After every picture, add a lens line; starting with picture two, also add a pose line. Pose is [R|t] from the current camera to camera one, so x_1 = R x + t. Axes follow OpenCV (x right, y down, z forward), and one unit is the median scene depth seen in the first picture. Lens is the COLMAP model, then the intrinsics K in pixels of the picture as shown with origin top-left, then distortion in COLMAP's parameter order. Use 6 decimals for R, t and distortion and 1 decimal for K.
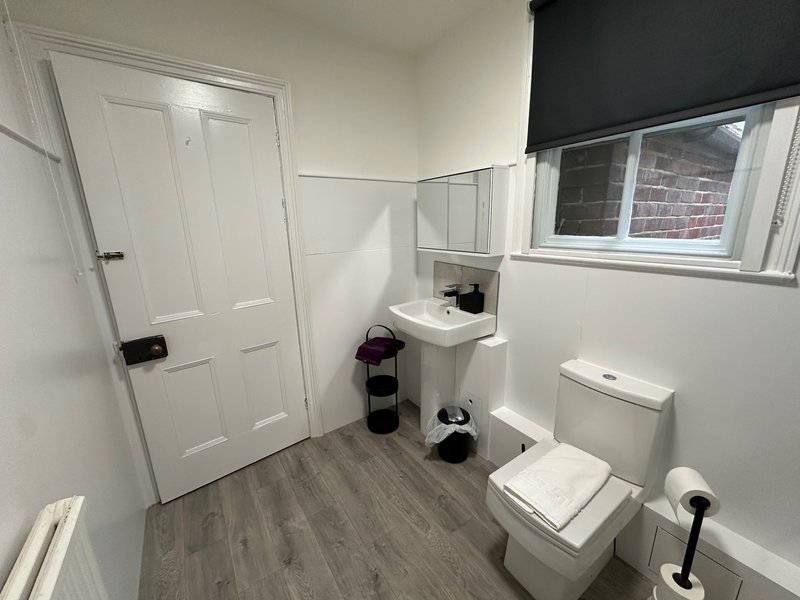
lens RADIAL K [[317.8, 0, 414.1], [0, 317.8, 296.9], [0, 0, 1]] dist [-0.003804, -0.000696]
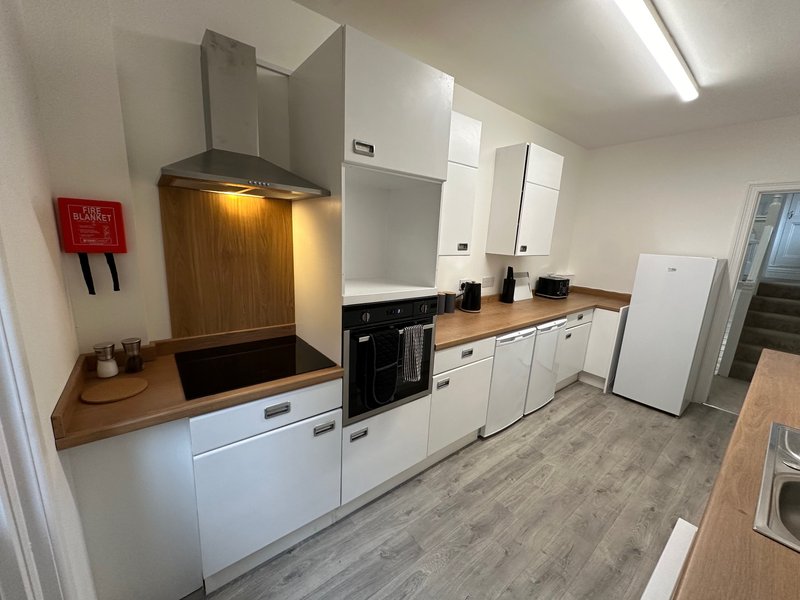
lens RADIAL K [[317.8, 0, 399.6], [0, 317.8, 302.6], [0, 0, 1]] dist [-0.003804, -0.000696]
pose [[-0.035409, -0.191182, 0.980916, -1.098655], [0.190462, 0.962250, 0.194420, -0.356162], [-0.981056, 0.193712, 0.002341, 1.384382]]
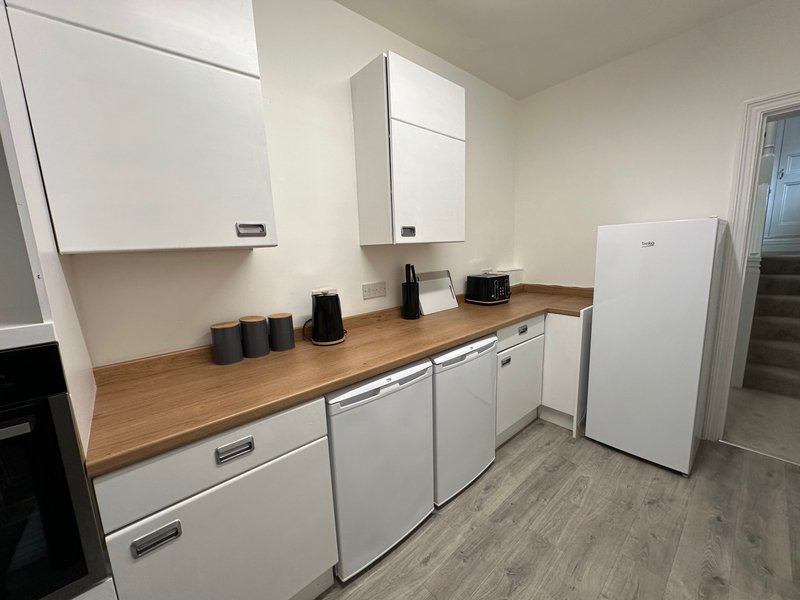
lens RADIAL K [[317.8, 0, 399.8], [0, 317.8, 301.9], [0, 0, 1]] dist [-0.003804, -0.000696]
pose [[-0.080153, -0.143869, 0.986345, -0.659193], [0.275790, 0.947699, 0.160643, -0.202149], [-0.957870, 0.284900, -0.036283, 0.990336]]
